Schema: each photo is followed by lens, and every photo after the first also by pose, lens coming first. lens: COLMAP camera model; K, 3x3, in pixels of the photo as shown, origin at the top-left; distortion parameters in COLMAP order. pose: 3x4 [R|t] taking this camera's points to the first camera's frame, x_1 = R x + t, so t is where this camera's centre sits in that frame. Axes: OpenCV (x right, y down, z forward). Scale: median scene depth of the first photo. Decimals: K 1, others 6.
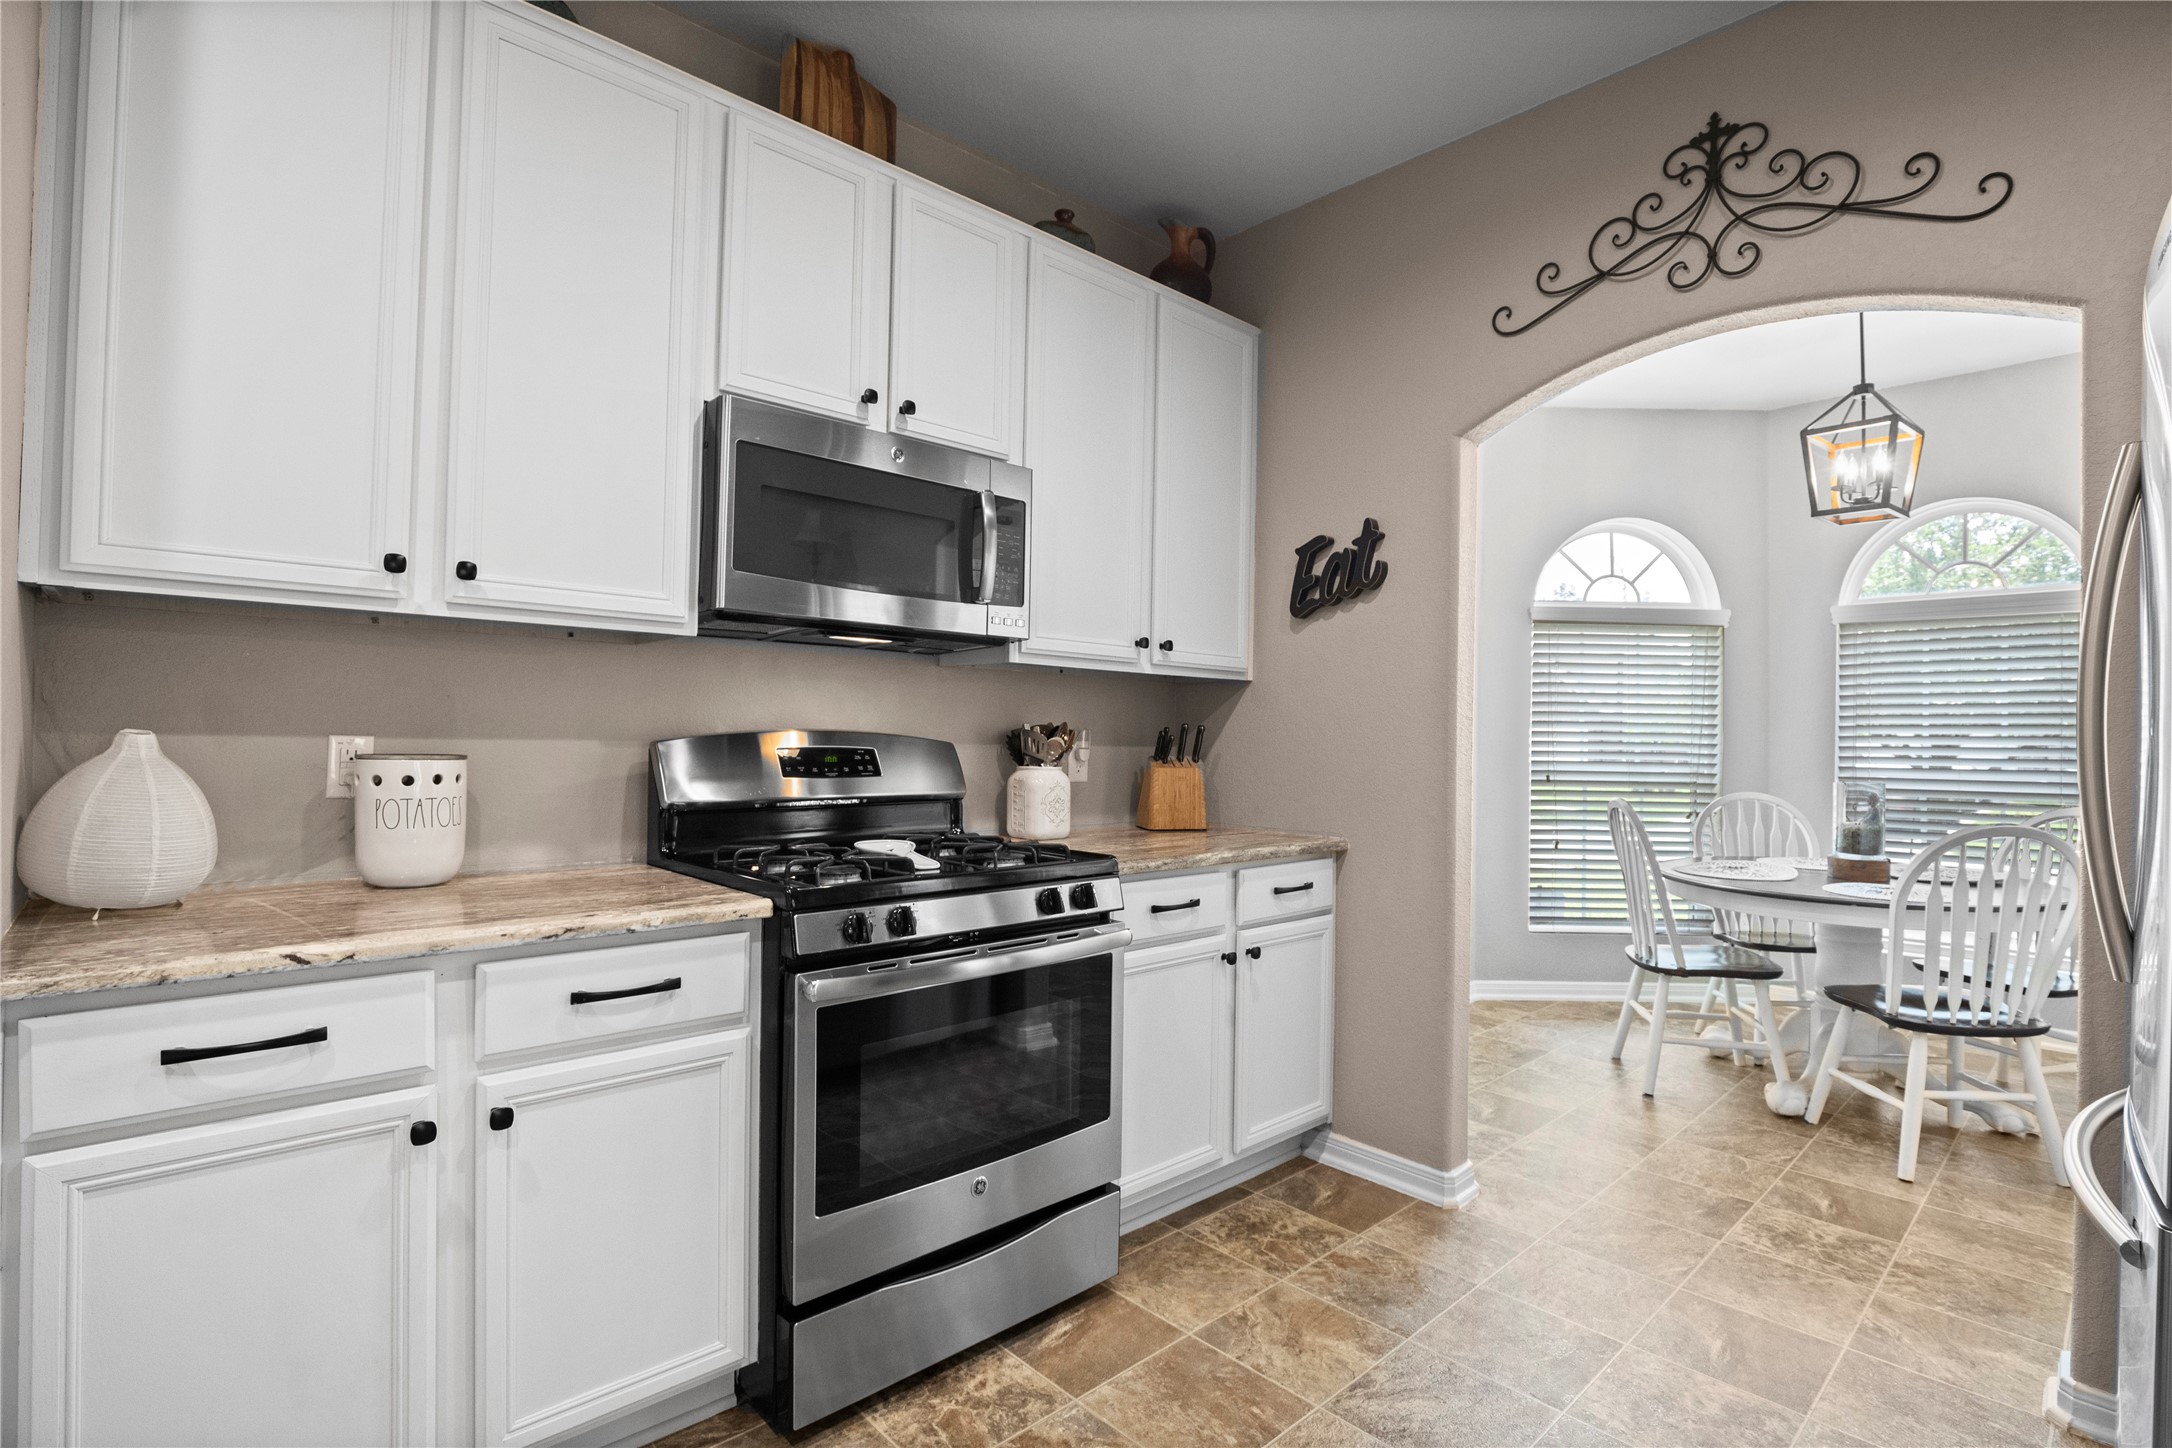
lens RADIAL K [[1029.8, 0, 1092.9], [0, 1029.8, 728.6], [0, 0, 1]] dist [-0.031465, 0.001570]
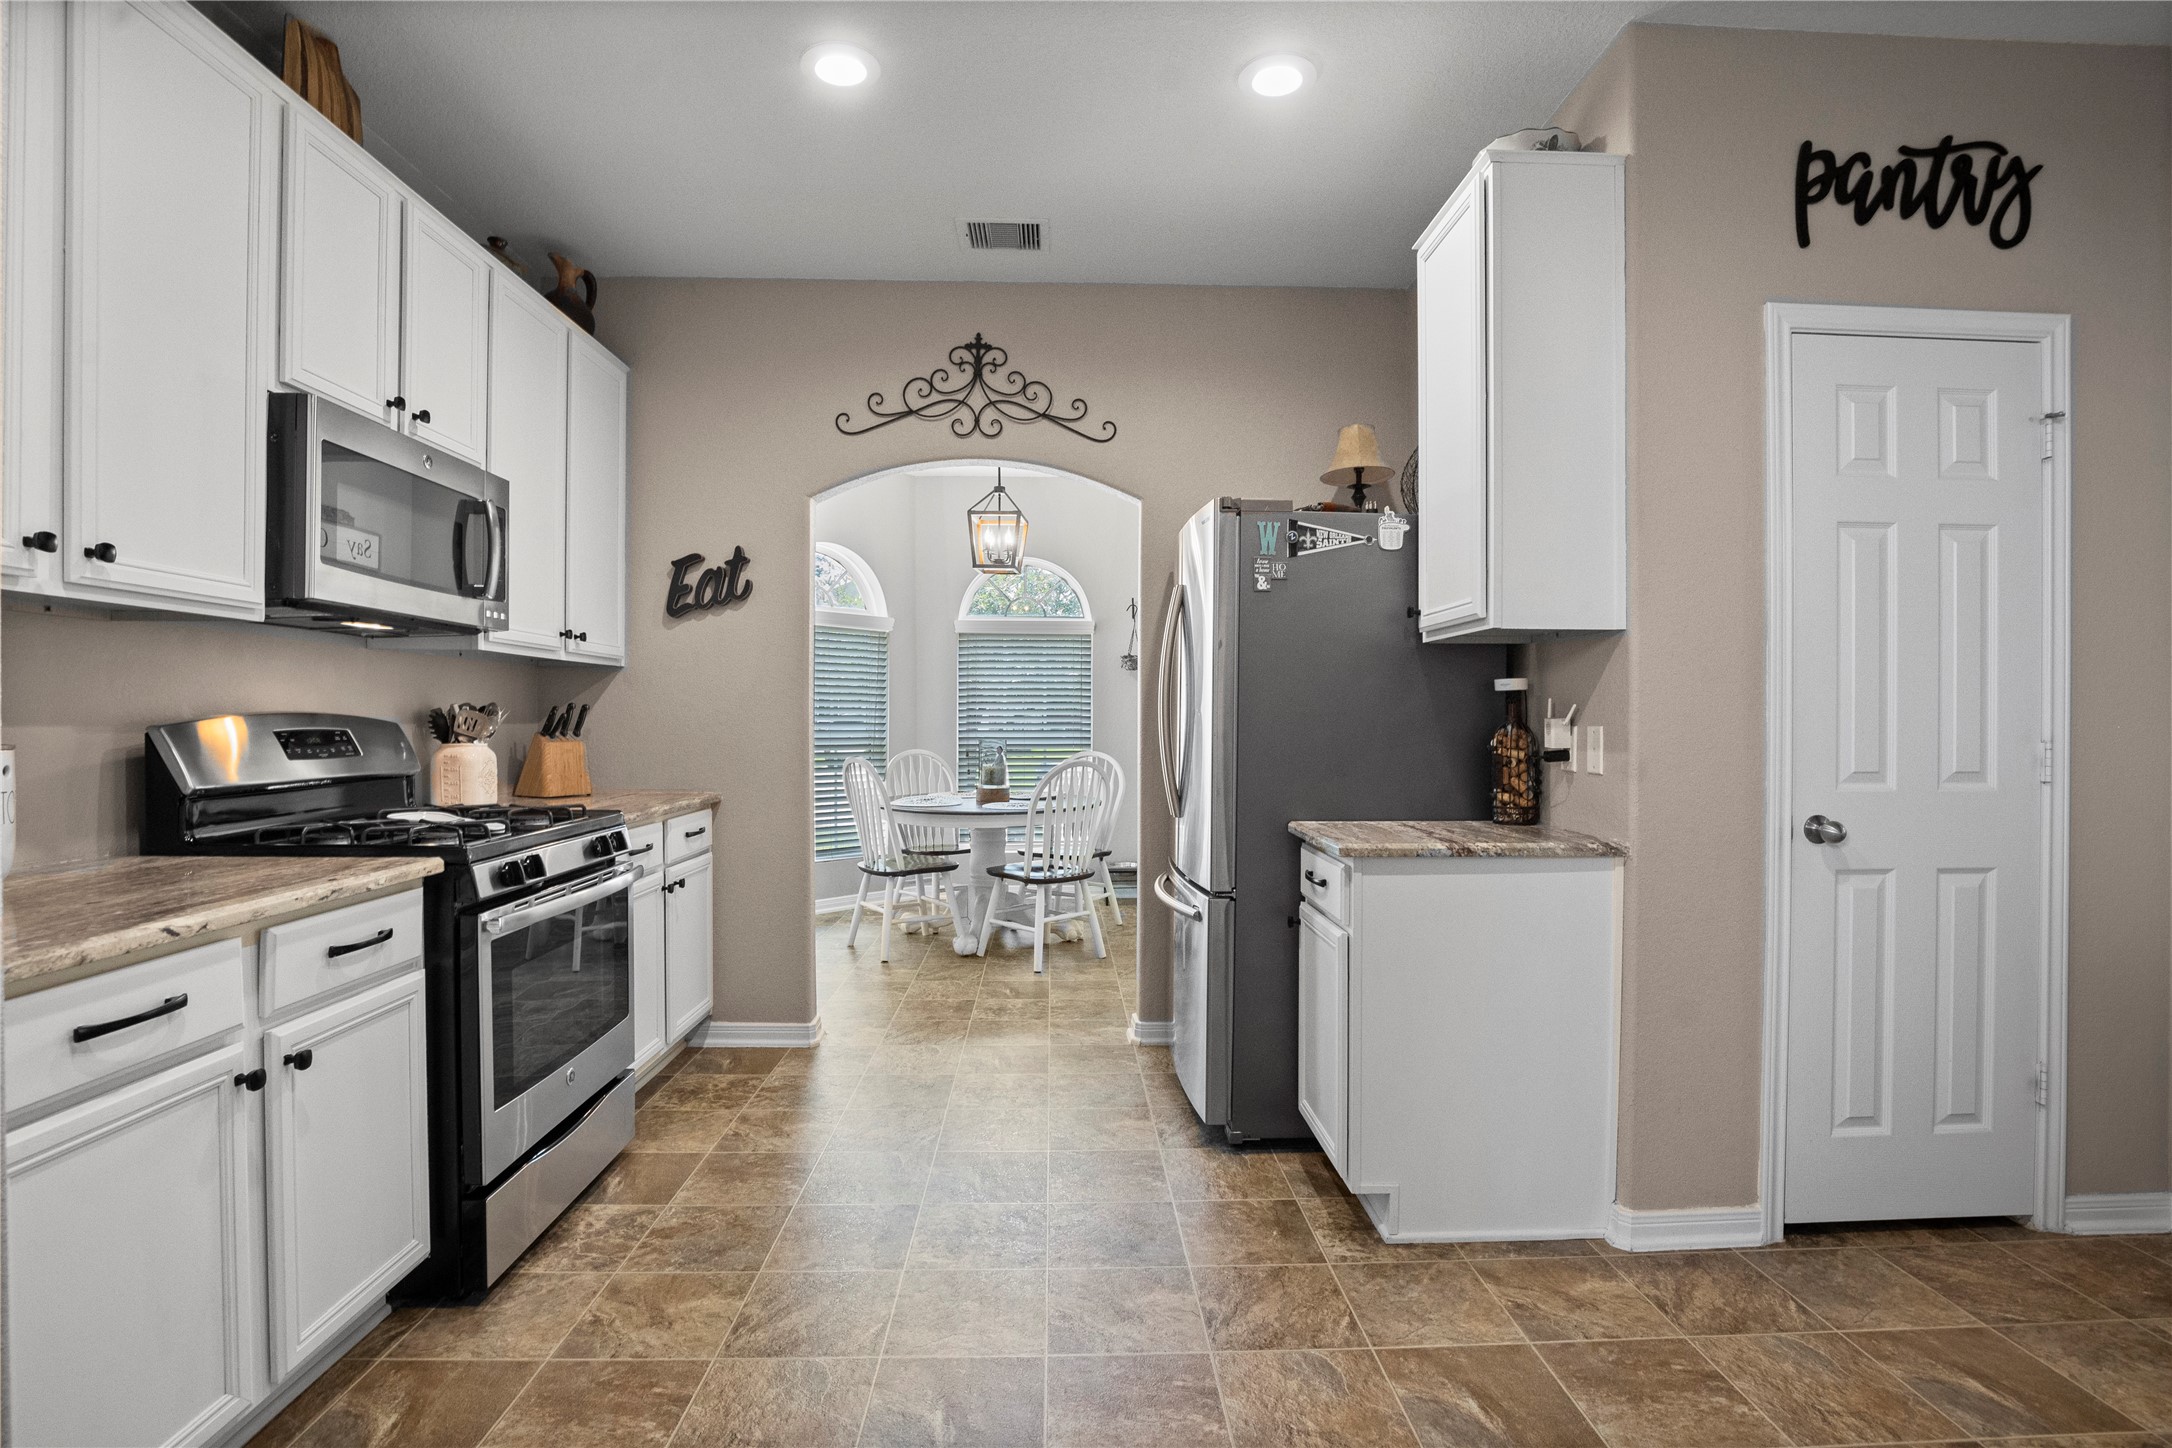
lens RADIAL K [[1029.8, 0, 1092.9], [0, 1029.8, 728.6], [0, 0, 1]] dist [-0.031465, 0.001570]
pose [[0.655229, -0.019425, 0.755180, -0.476492], [-0.001495, 0.999634, 0.027010, -0.009540], [-0.755428, -0.018826, 0.654961, -0.222004]]
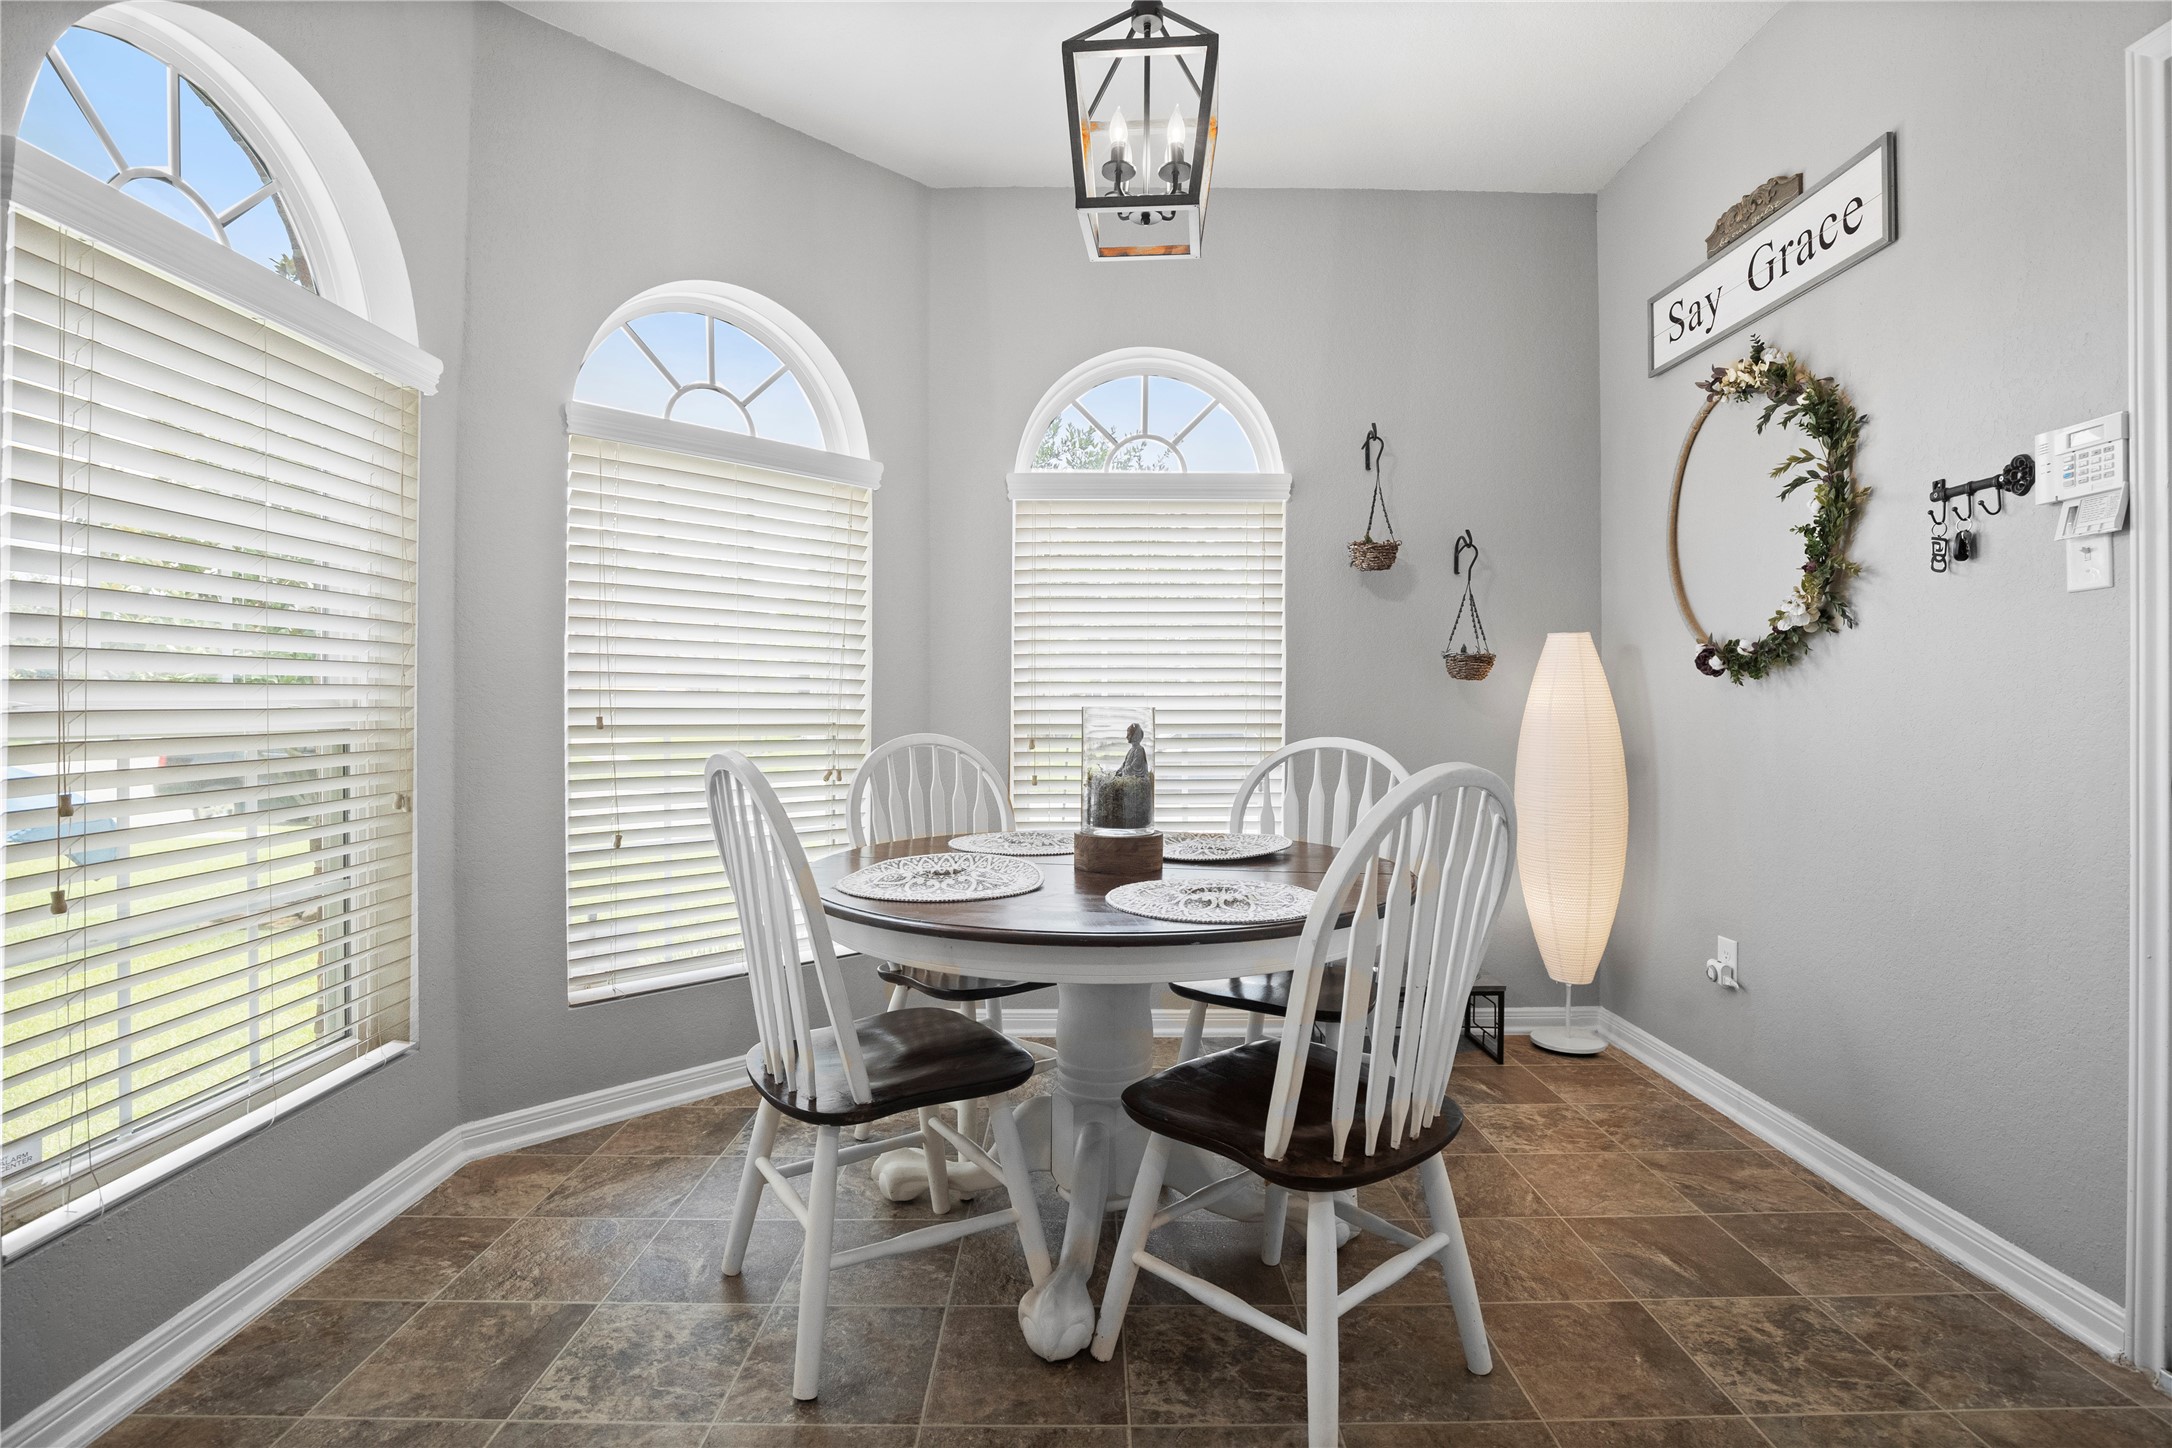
lens RADIAL K [[1052.2, 0, 1087.6], [0, 1052.2, 713.6], [0, 0, 1]] dist [-0.028366, 0.000477]
pose [[0.681980, -0.011906, 0.731274, 0.409084], [-0.002445, 0.999825, 0.018558, 0.065439], [-0.731367, -0.014444, 0.681831, 0.823208]]
